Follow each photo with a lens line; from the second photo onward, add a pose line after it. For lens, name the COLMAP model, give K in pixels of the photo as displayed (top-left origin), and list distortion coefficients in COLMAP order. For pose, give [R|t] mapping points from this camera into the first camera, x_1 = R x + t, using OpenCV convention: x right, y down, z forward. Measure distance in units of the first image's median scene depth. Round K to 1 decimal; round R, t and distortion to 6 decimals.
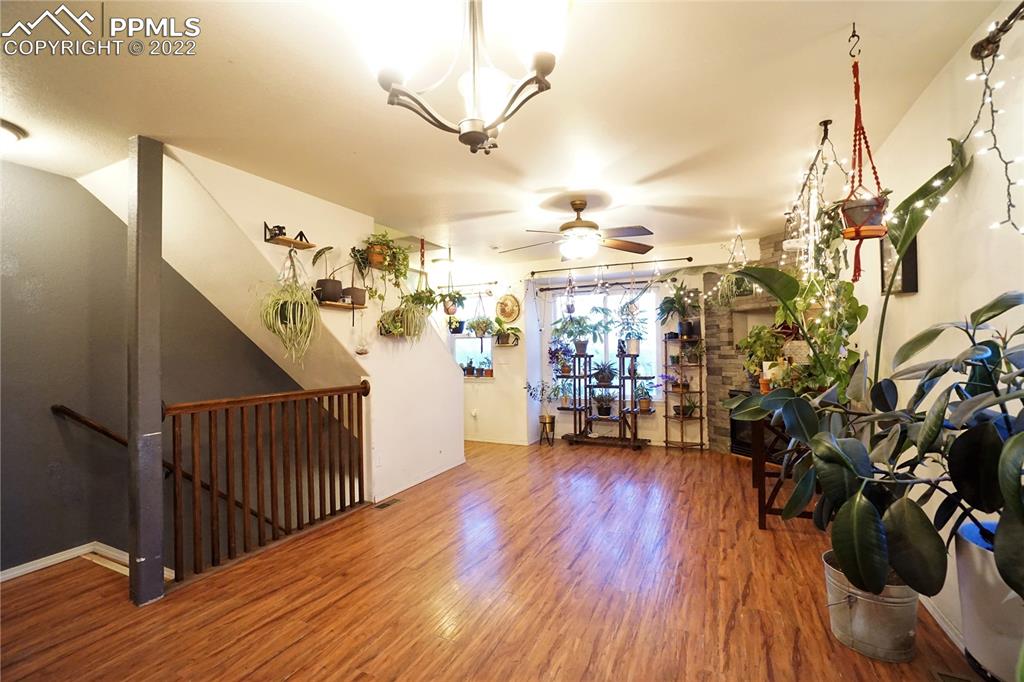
lens RADIAL K [[450.9, 0, 508.2], [0, 450.9, 341.1], [0, 0, 1]] dist [-0.066312, 0.024747]
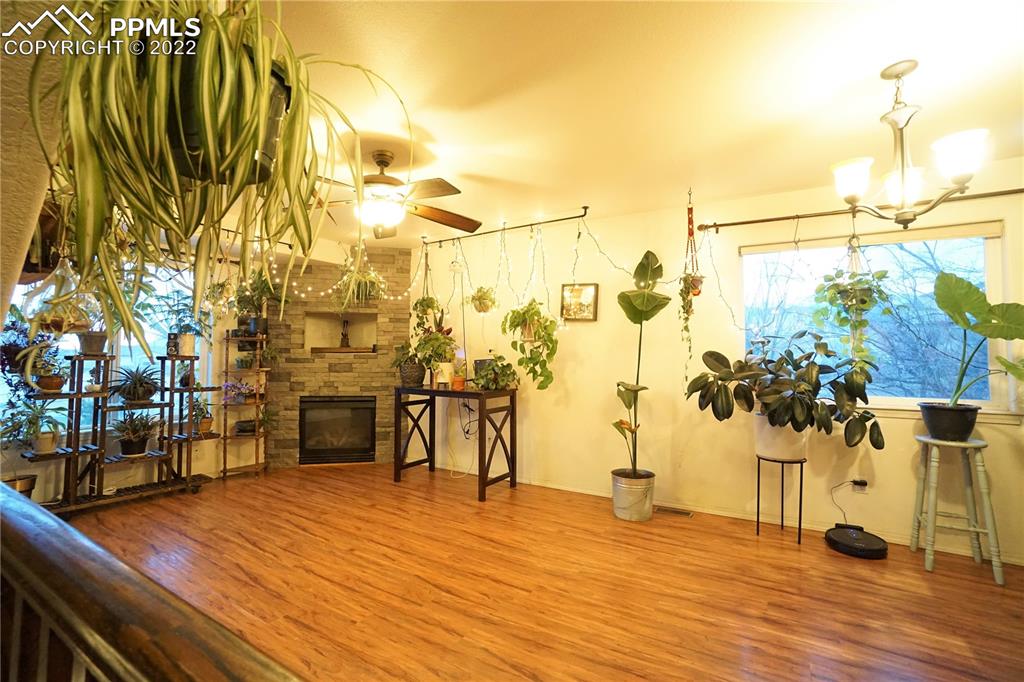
lens RADIAL K [[450.9, 0, 508.2], [0, 450.9, 341.1], [0, 0, 1]] dist [-0.066312, 0.024747]
pose [[0.103518, 0.051376, 0.993300, -0.529234], [-0.027131, 0.998439, -0.048814, 0.039679], [-0.994257, -0.021896, 0.104750, 0.659288]]
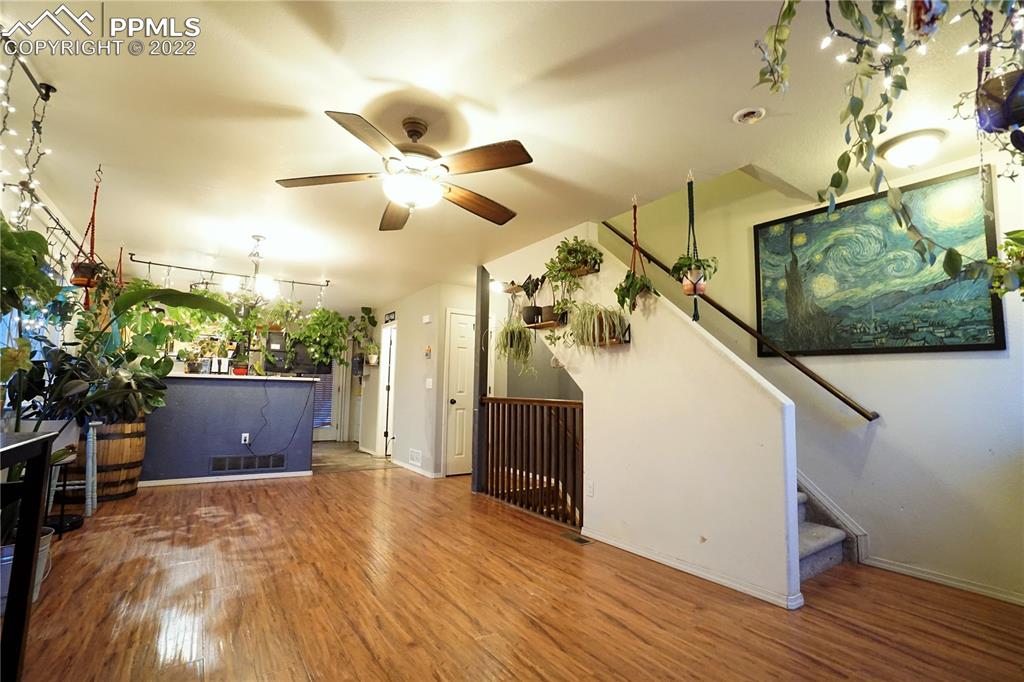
lens RADIAL K [[460.0, 0, 512.0], [0, 460.0, 341.0], [0, 0, 1]] dist [-0.069066, 0.026295]
pose [[-0.500714, -0.087342, -0.861195, 0.592423], [0.006290, 0.994503, -0.104520, 0.070558], [0.865590, -0.057751, -0.497412, 1.350666]]
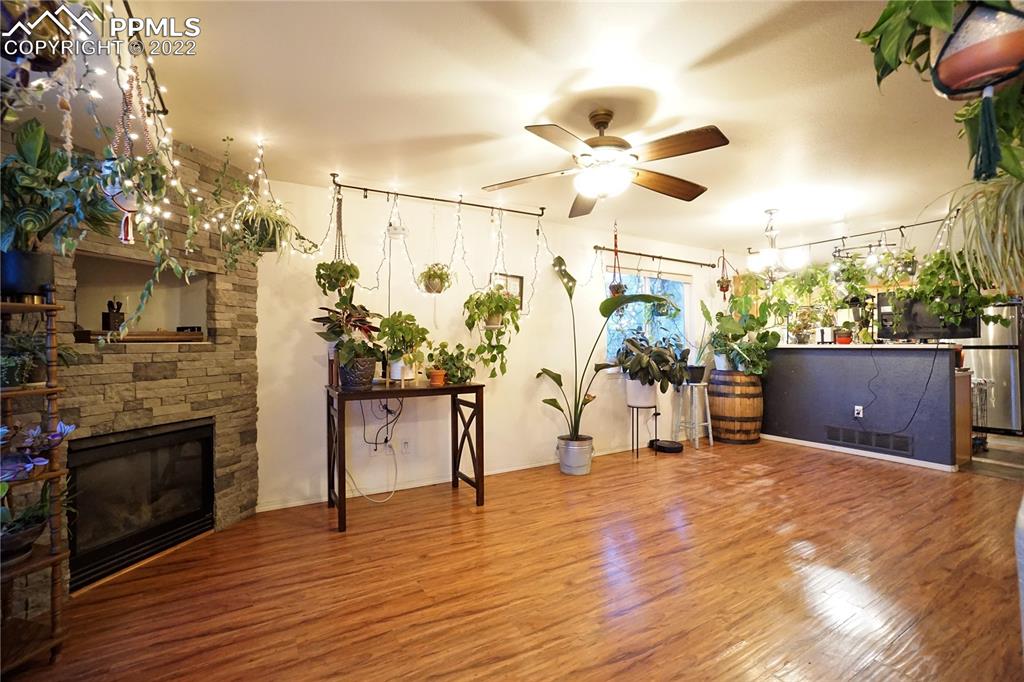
lens RADIAL K [[450.9, 0, 508.2], [0, 450.9, 341.1], [0, 0, 1]] dist [-0.066312, 0.024747]
pose [[-0.827322, 0.023757, 0.561225, -0.086414], [0.008658, 0.999526, -0.029548, 0.046421], [-0.561661, -0.019587, -0.827136, 1.531276]]
